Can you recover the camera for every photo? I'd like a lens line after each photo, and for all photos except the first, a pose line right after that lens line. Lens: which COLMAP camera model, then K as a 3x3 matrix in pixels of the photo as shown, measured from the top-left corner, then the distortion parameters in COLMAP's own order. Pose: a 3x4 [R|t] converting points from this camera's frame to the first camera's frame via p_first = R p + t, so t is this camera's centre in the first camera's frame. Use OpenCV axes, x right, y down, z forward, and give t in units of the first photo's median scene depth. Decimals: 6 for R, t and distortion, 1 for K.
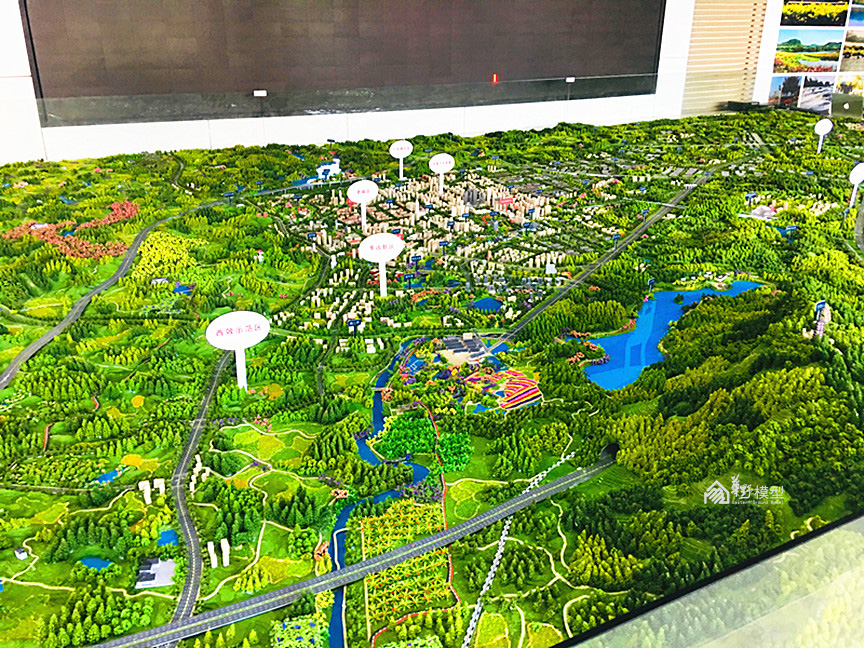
lens RADIAL K [[741.0, 0, 428.8], [0, 741.0, 324.9], [0, 0, 1]] dist [0.014153, -0.005457]
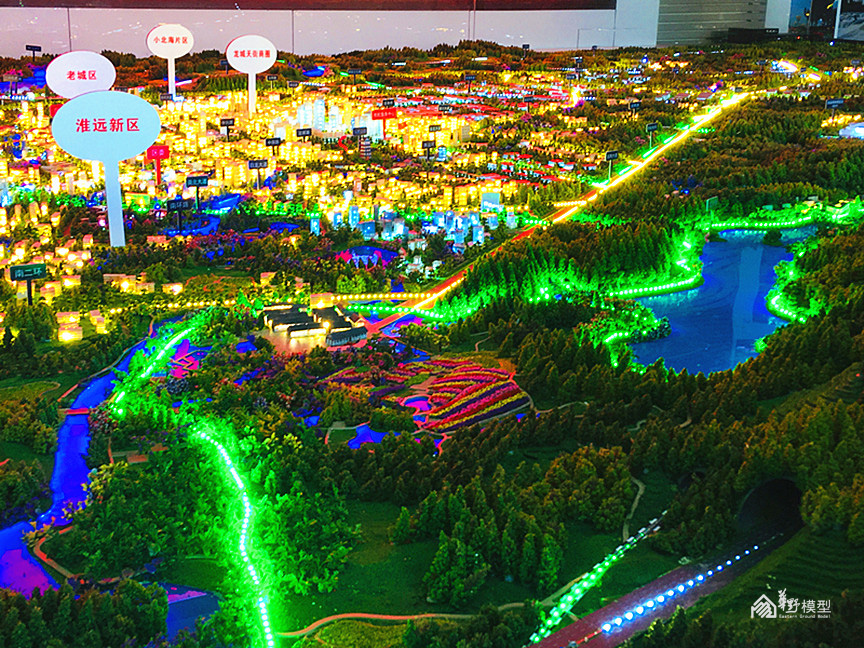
lens RADIAL K [[1168.9, 0, 433.5], [0, 1168.9, 321.9], [0, 0, 1]] dist [0.044242, 0.000000]
pose [[0.986464, -0.031784, 0.160865, 0.010623], [0.051680, 0.991300, -0.121054, 0.122737], [-0.155618, 0.127729, 0.979525, 0.414987]]
